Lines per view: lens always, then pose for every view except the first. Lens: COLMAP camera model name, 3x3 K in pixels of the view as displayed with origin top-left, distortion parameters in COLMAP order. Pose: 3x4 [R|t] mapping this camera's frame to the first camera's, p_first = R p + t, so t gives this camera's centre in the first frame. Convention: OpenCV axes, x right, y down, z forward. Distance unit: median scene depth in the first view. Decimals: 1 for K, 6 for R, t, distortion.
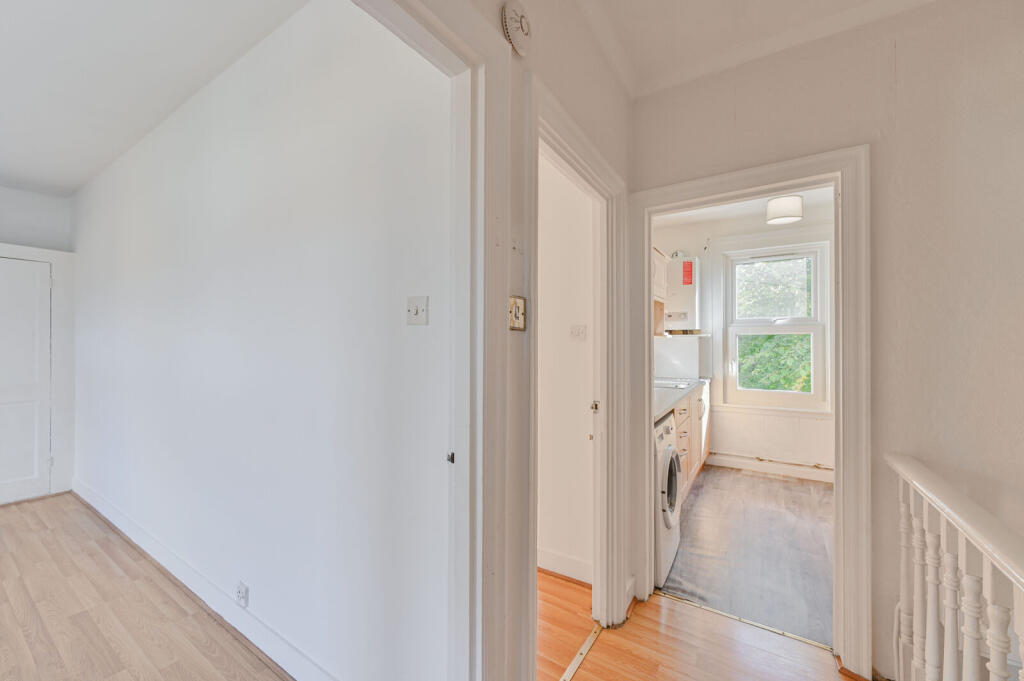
lens RADIAL K [[405.1, 0, 513.6], [0, 405.1, 343.9], [0, 0, 1]] dist [-0.000818, -0.000006]
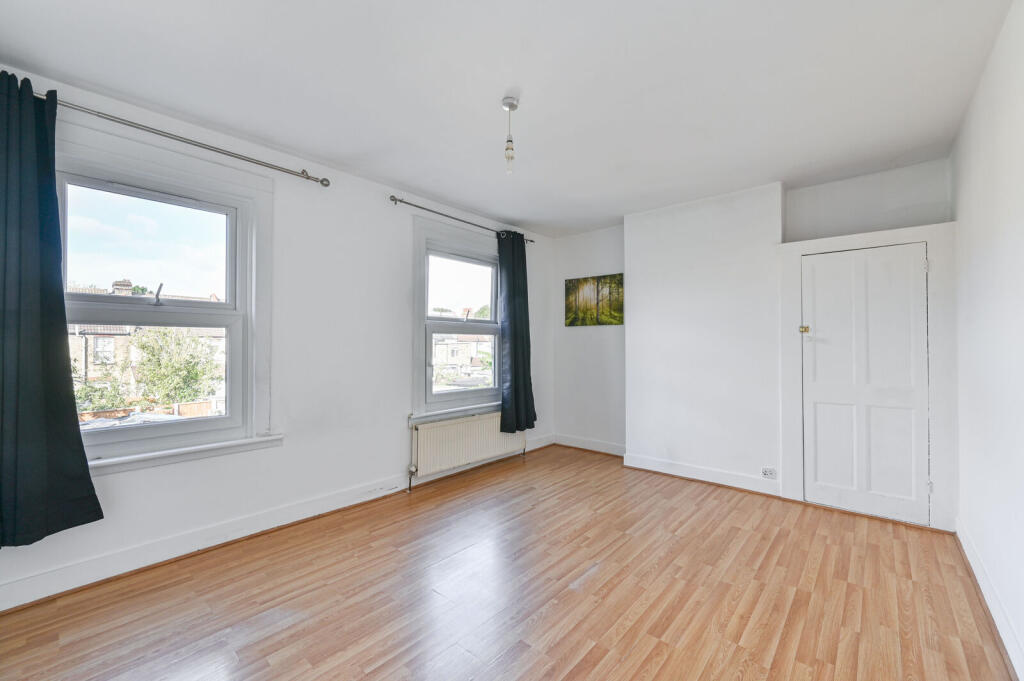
lens RADIAL K [[405.1, 0, 534.6], [0, 405.1, 345.4], [0, 0, 1]] dist [-0.000818, -0.000006]
pose [[-0.128612, -0.008678, -0.991657, -0.299674], [0.000675, 0.999961, -0.008838, 0.019883], [0.991695, -0.001806, -0.128601, 0.401706]]
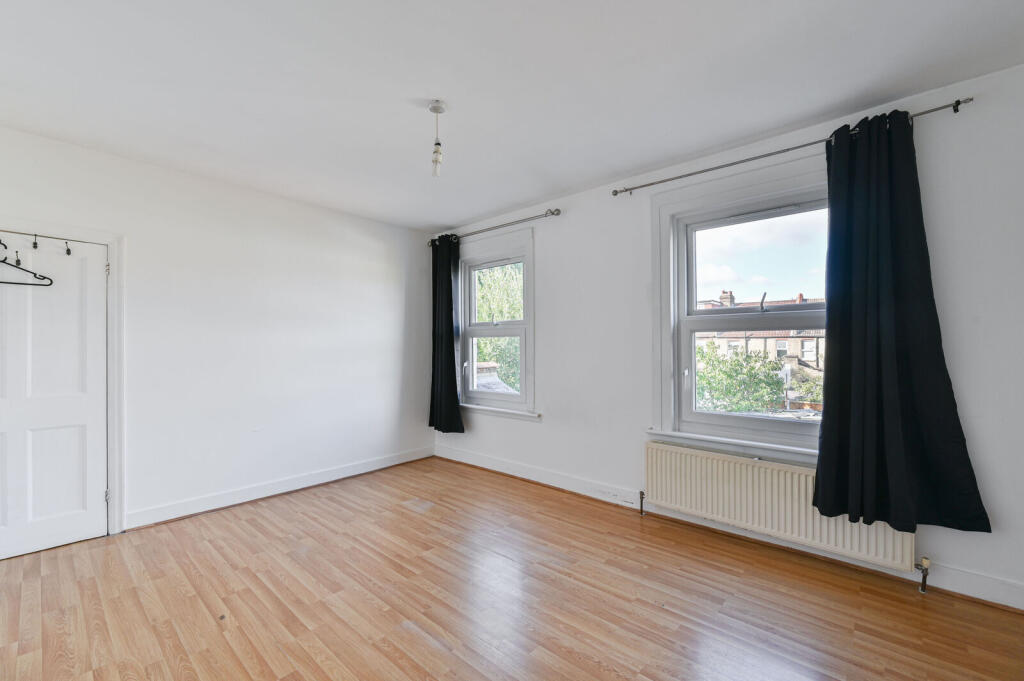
lens RADIAL K [[405.1, 0, 507.8], [0, 405.1, 346.4], [0, 0, 1]] dist [-0.000818, -0.000006]
pose [[-0.991338, -0.007535, 0.131116, -0.714314], [-0.007881, 0.999967, -0.002120, 0.015639], [-0.131096, -0.003135, -0.991365, 0.652240]]
